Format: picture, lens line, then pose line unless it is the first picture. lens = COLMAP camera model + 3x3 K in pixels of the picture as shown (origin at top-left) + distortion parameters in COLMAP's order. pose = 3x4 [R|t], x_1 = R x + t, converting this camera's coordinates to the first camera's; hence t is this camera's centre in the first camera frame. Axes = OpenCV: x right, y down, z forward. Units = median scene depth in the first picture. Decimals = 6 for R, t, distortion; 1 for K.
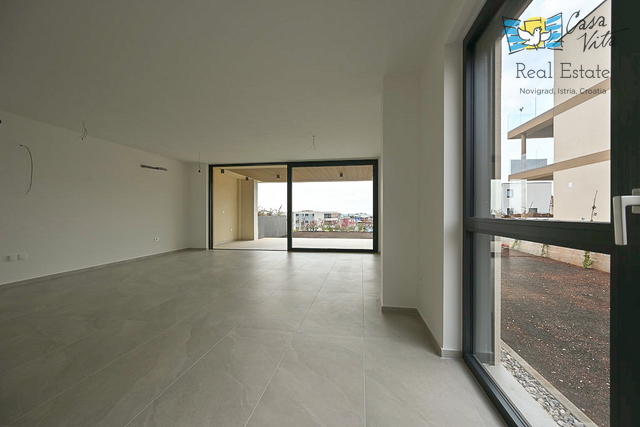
lens RADIAL K [[251.9, 0, 320.0], [0, 251.9, 213.5], [0, 0, 1]] dist [-0.000280, -0.000057]
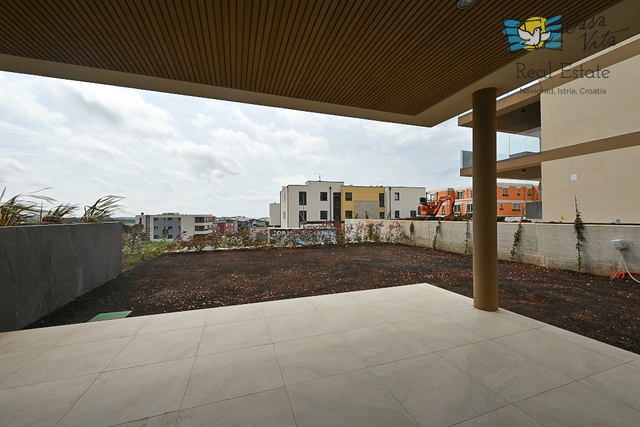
lens RADIAL K [[251.9, 0, 320.0], [0, 251.9, 213.5], [0, 0, 1]] dist [-0.000280, -0.000057]
pose [[0.880962, 0.000538, 0.473187, -0.067200], [0.005690, 0.999915, -0.011730, 0.002723], [-0.473153, 0.013026, 0.880884, 0.611552]]
